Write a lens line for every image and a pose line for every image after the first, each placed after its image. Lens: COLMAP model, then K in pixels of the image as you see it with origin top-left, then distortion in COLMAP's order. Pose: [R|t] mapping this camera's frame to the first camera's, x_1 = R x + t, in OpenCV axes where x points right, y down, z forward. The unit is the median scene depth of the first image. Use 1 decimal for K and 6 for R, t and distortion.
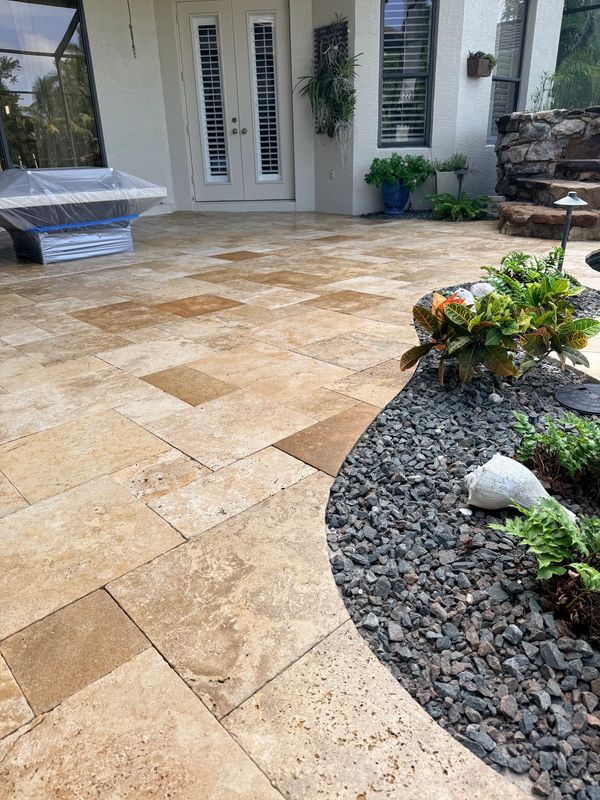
lens RADIAL K [[563.5, 0, 300.0], [0, 563.5, 400.0], [0, 0, 1]] dist [0.123293, -0.249596]
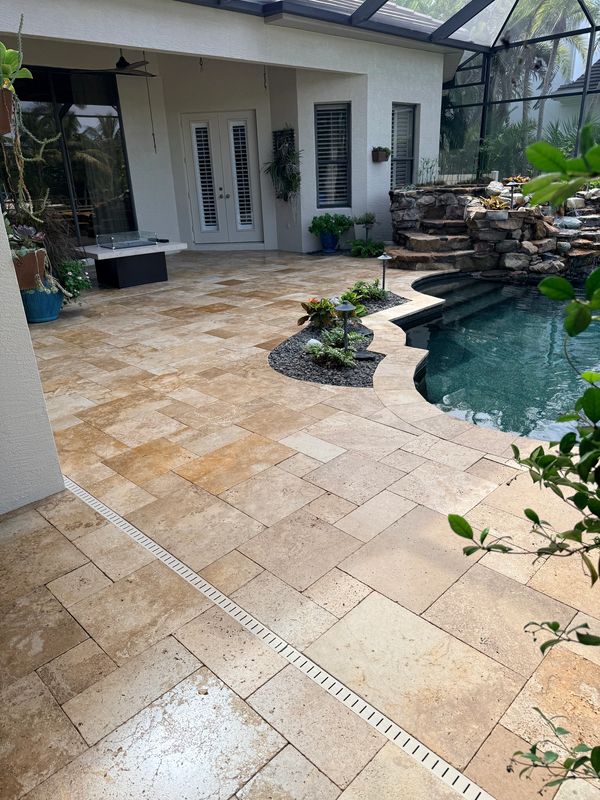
lens RADIAL K [[563.5, 0, 300.0], [0, 563.5, 400.0], [0, 0, 1]] dist [0.123293, -0.249596]
pose [[0.998880, -0.027183, 0.038719, 0.021695], [0.028303, 0.999188, -0.028667, 0.128922], [-0.037908, 0.029731, 0.998839, -0.582726]]
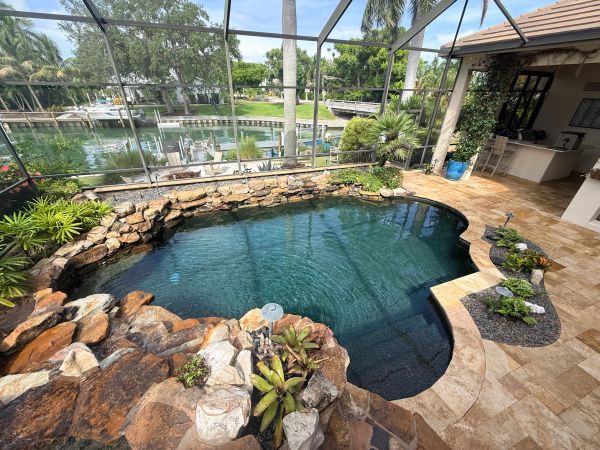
lens RADIAL K [[239.3, 0, 300.0], [0, 239.3, 225.0], [0, 0, 1]] dist [-0.019016, -0.000080]
pose [[-0.927528, -0.174833, 0.330342, 0.460665], [0.156464, 0.621041, 0.768002, -0.635304], [-0.339428, 0.764030, -0.548677, 0.758093]]
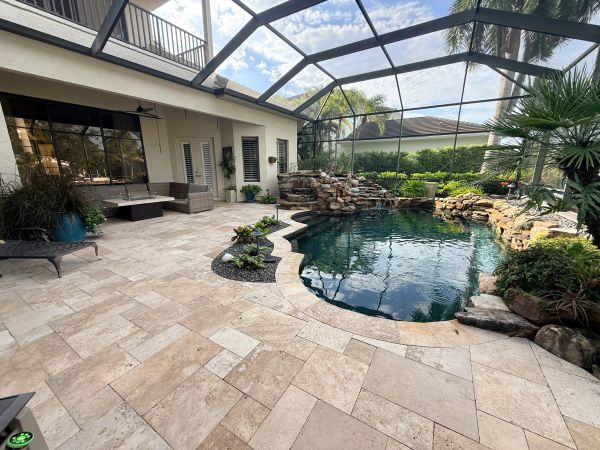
lens RADIAL K [[239.3, 0, 300.0], [0, 239.3, 225.0], [0, 0, 1]] dist [-0.019016, -0.000080]
pose [[0.958087, -0.042270, 0.283343, 0.053716], [0.093325, 0.981154, -0.169195, 0.070405], [-0.270851, 0.188547, 0.943976, -0.385612]]
